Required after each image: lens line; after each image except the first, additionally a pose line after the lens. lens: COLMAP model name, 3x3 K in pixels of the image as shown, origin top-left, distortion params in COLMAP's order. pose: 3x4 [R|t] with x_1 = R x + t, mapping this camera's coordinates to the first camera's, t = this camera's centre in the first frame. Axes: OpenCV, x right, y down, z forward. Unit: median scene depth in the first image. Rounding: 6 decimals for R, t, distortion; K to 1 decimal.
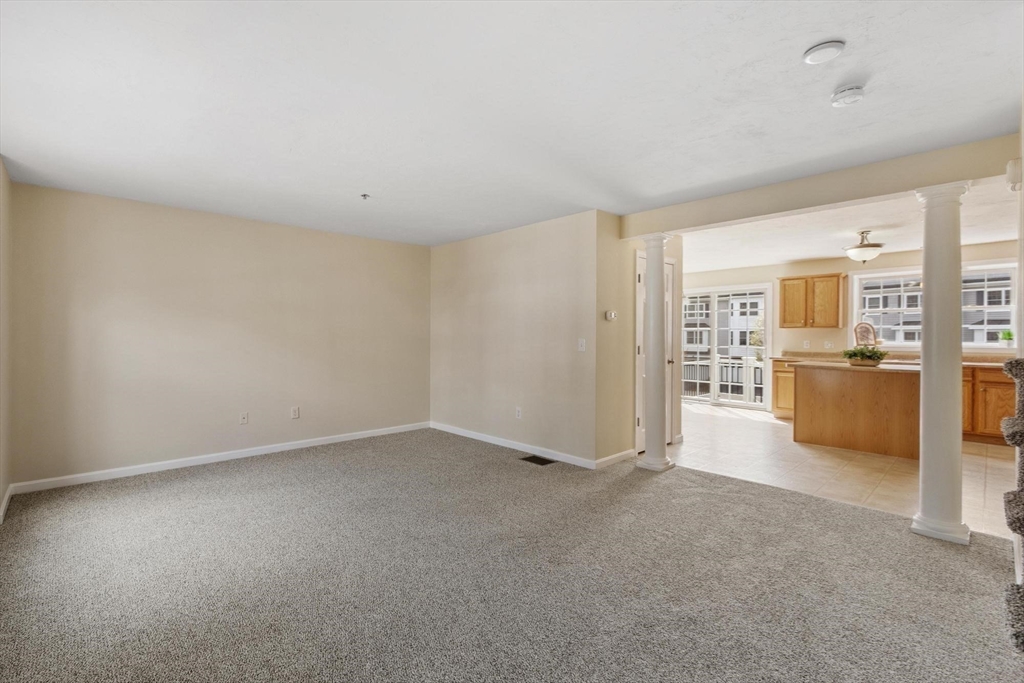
lens RADIAL K [[463.2, 0, 490.2], [0, 463.2, 335.4], [0, 0, 1]] dist [0.001112, 0.000344]
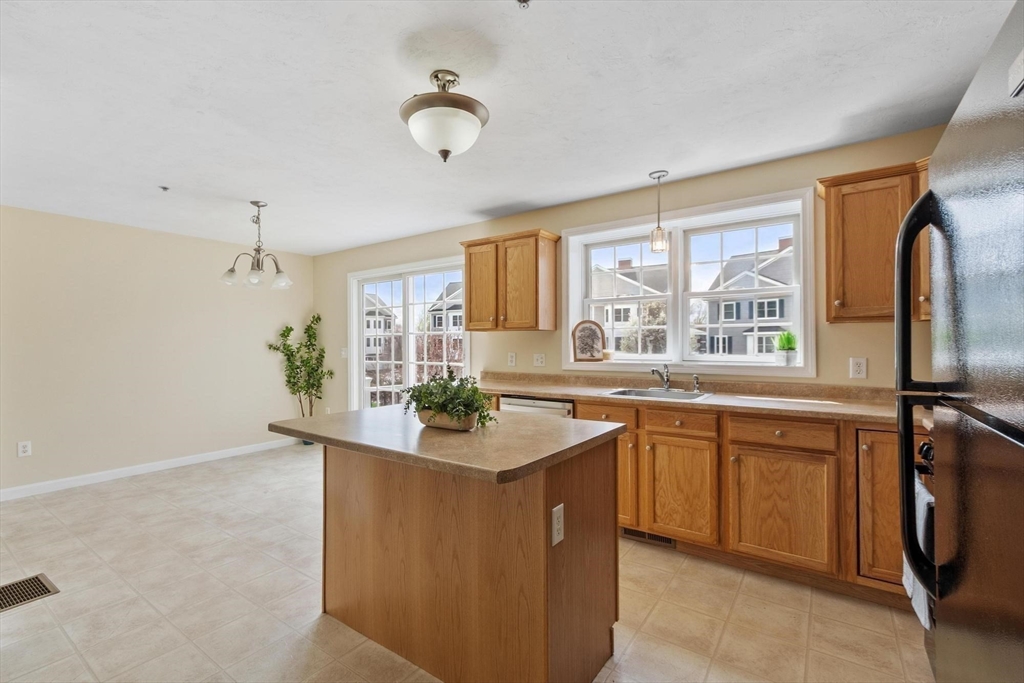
lens RADIAL K [[463.2, 0, 490.2], [0, 463.2, 335.4], [0, 0, 1]] dist [0.001112, 0.000344]
pose [[0.980643, -0.004049, 0.195760, 0.577656], [0.006933, 0.999877, -0.014048, -0.002299], [-0.195679, 0.015133, 0.980551, 0.465633]]
